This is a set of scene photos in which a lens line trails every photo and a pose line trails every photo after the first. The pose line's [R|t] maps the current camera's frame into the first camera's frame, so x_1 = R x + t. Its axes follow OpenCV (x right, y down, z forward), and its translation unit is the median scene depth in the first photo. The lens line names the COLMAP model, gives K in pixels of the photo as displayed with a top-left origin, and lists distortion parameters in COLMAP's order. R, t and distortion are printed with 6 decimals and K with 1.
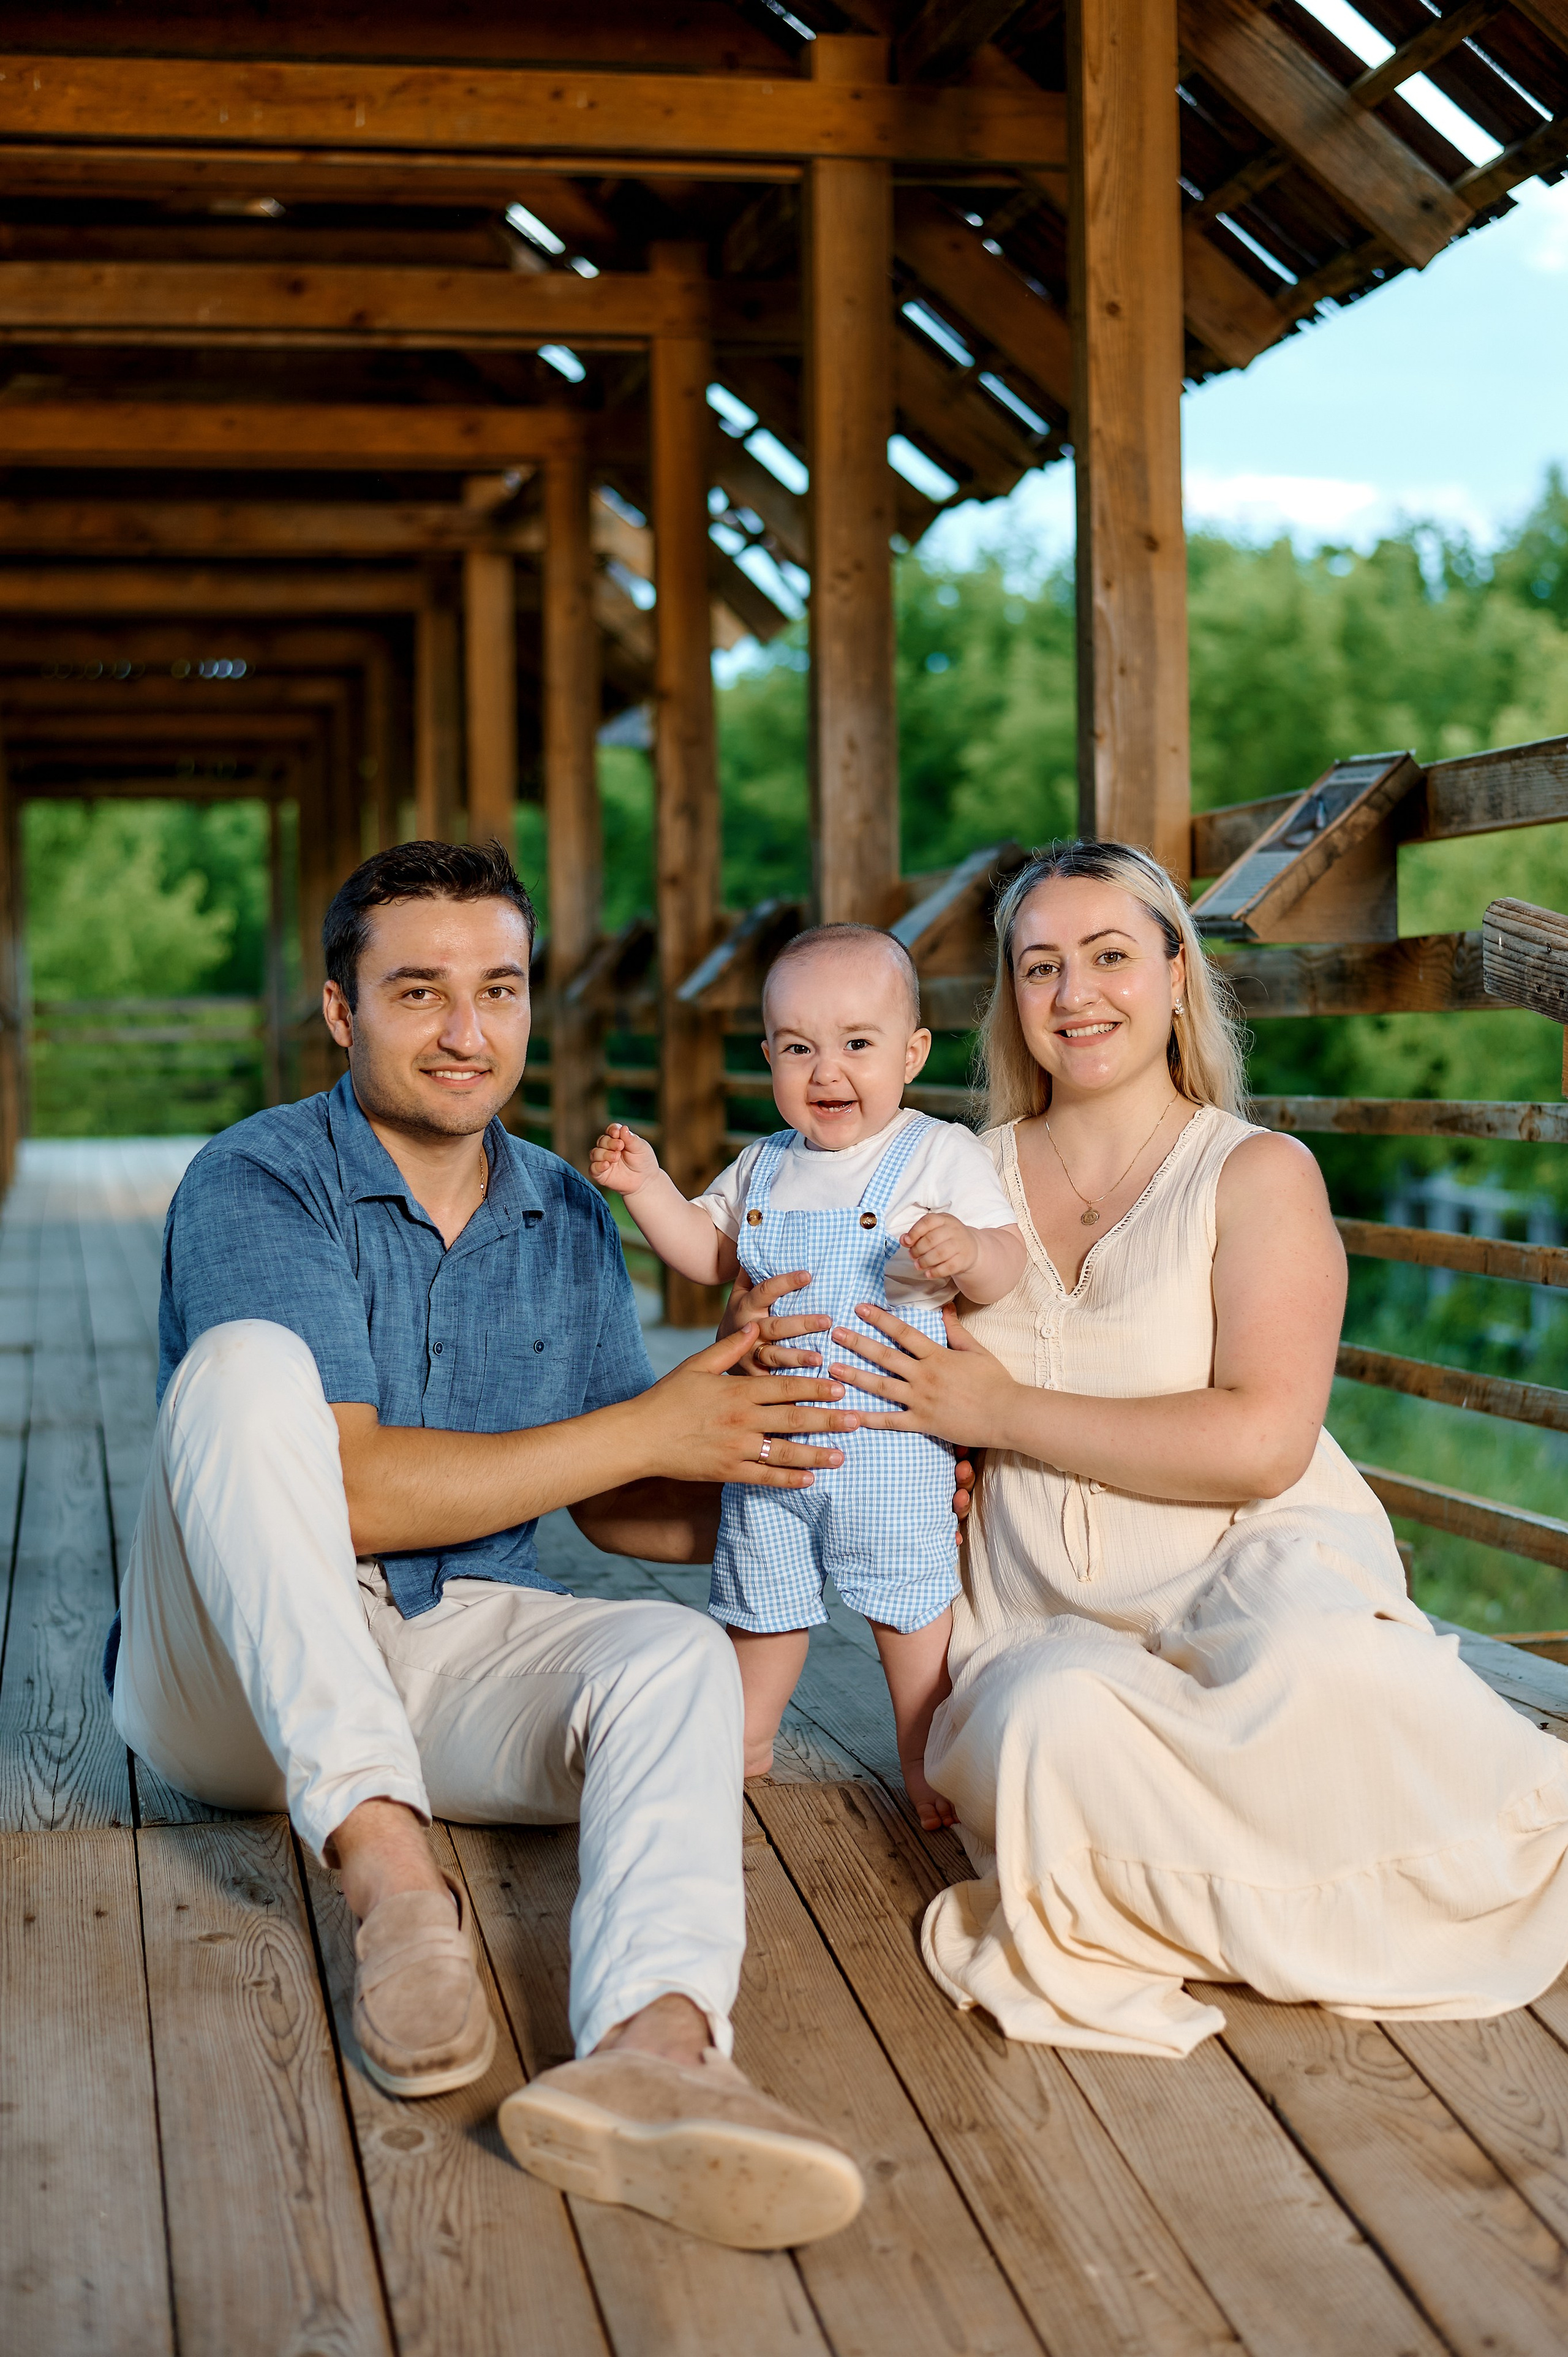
lens RADIAL K [[3795.3, 0, 782.2], [0, 3795.3, 1376.8], [0, 0, 1]] dist [-0.193812, 0.227727]
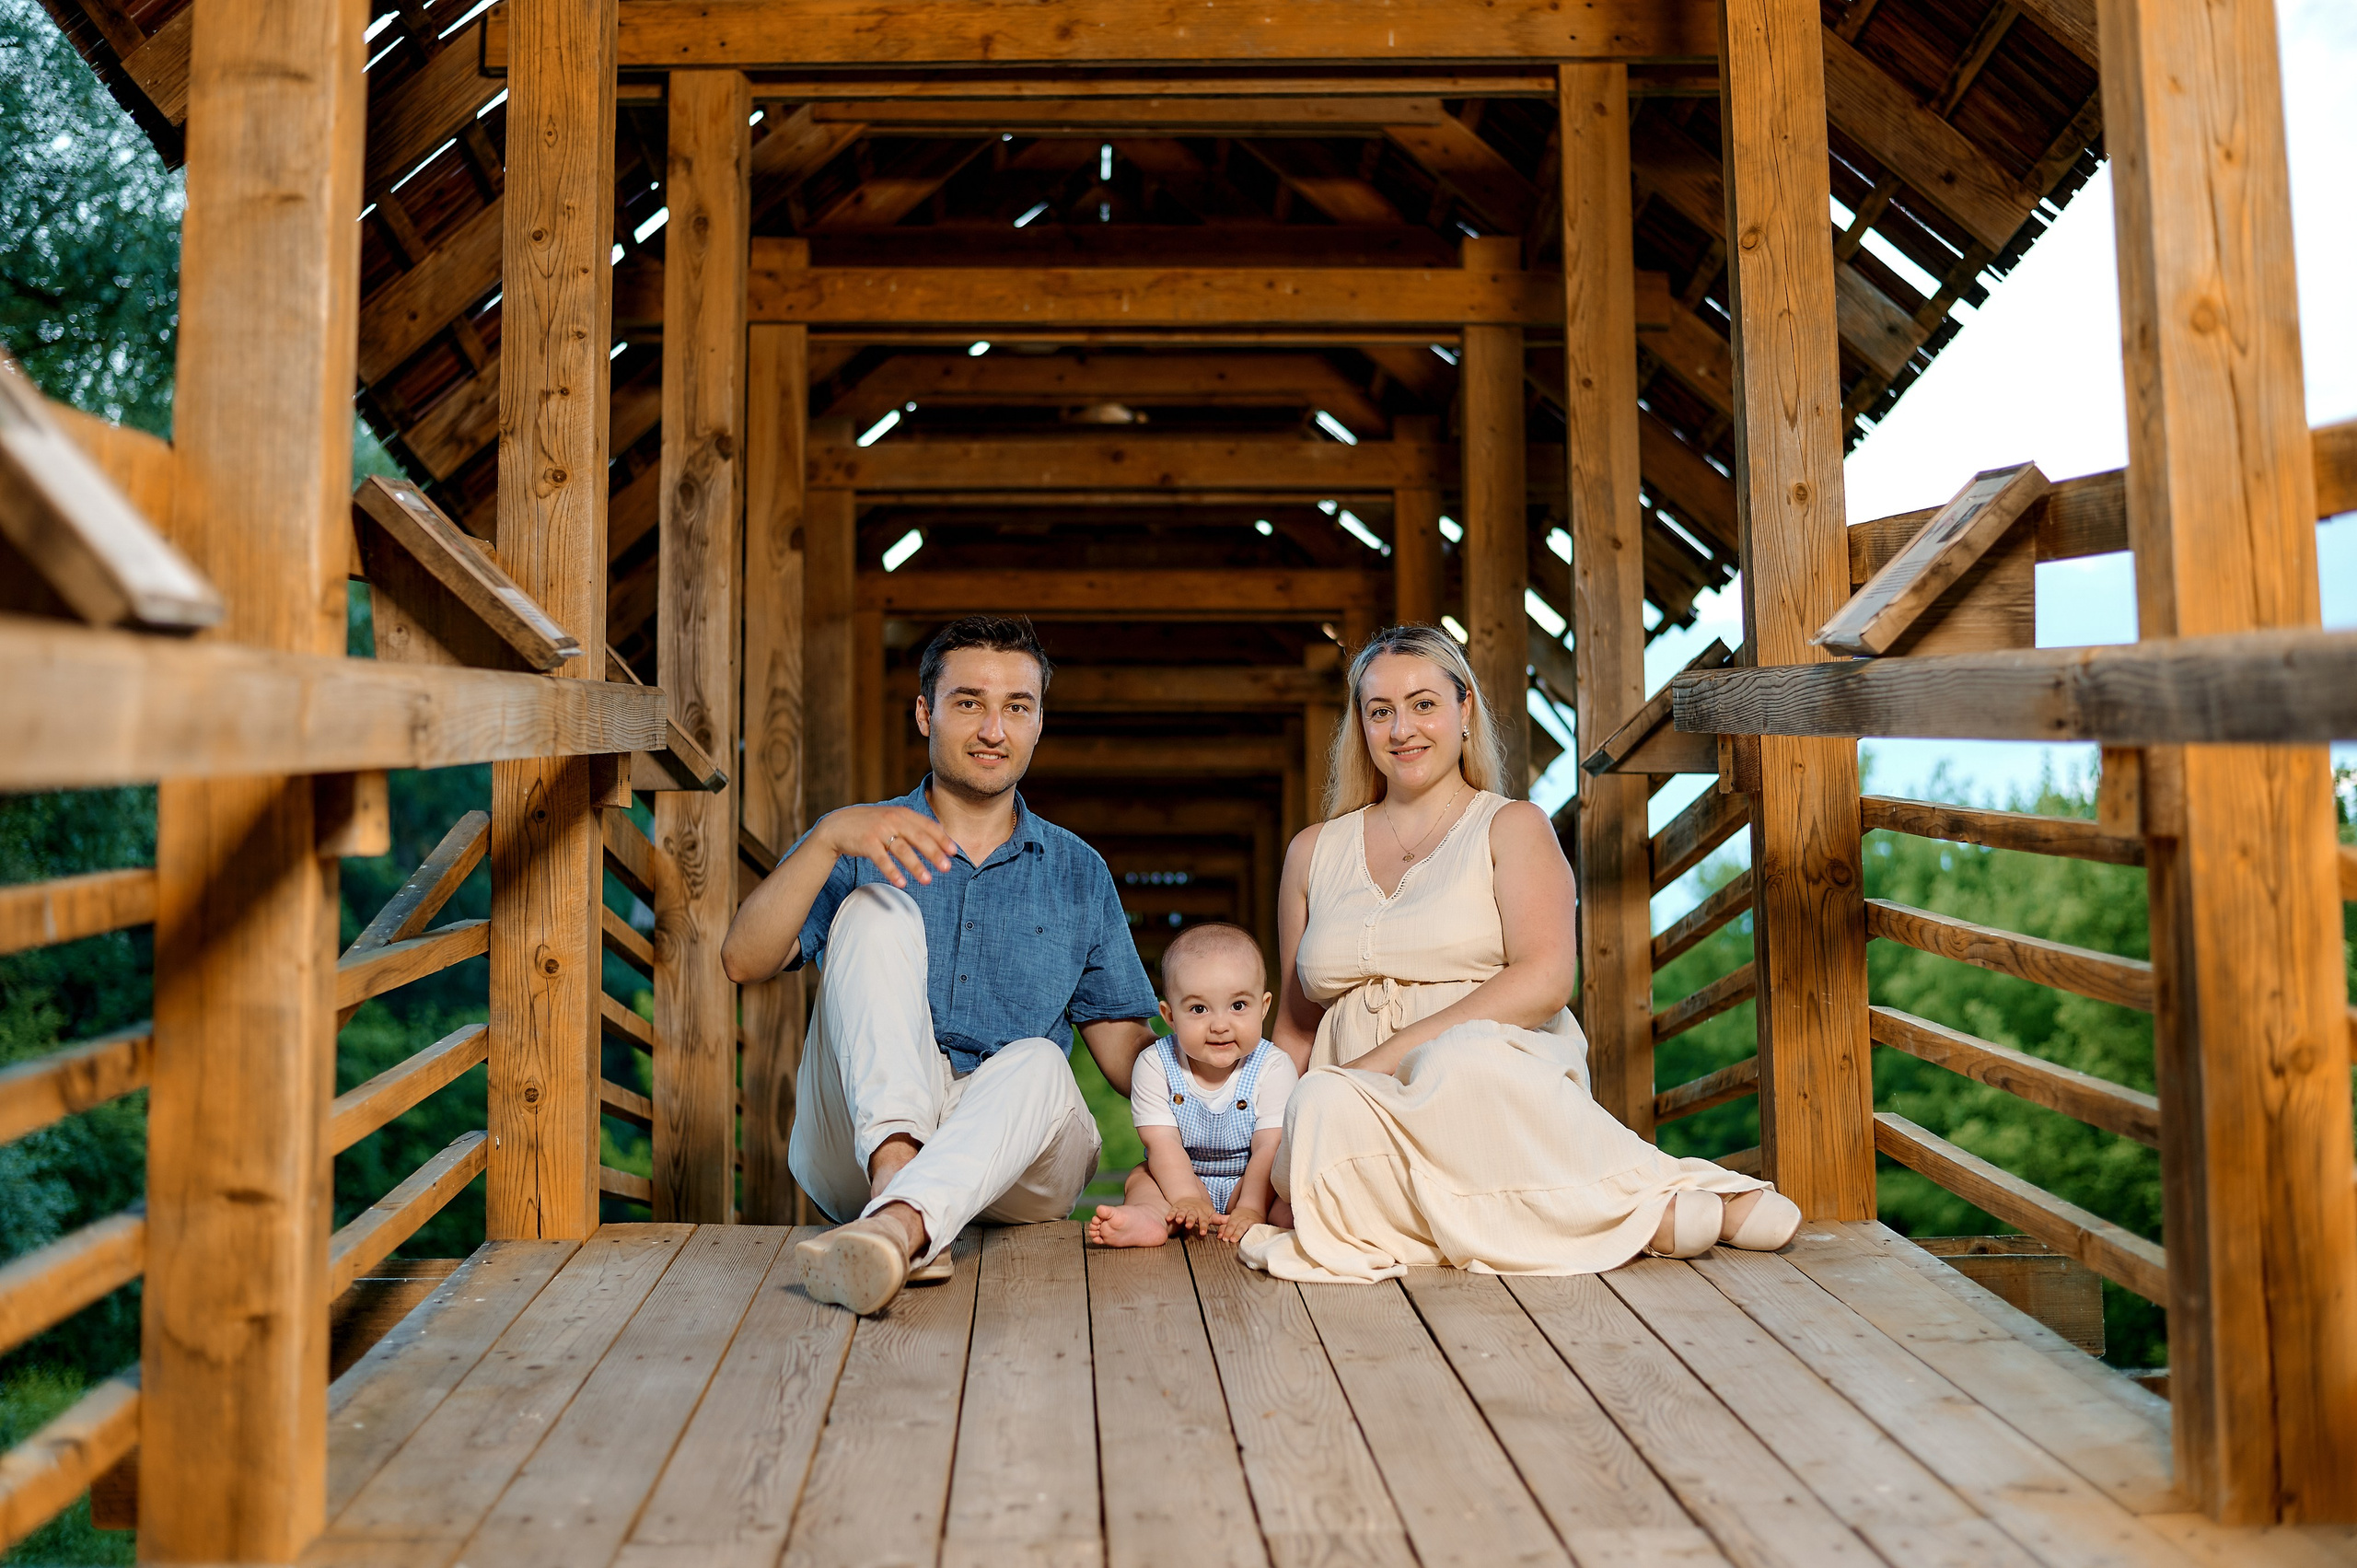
lens RADIAL K [[3795.4, 0, 1178.5], [0, 3795.4, 784.0], [0, 0, 1]] dist [-0.193812, 0.227727]
pose [[0.985587, -0.018942, -0.168108, 0.136163], [-0.021857, 0.971126, -0.237563, 0.162343], [0.167754, 0.237813, 0.956715, -0.286130]]
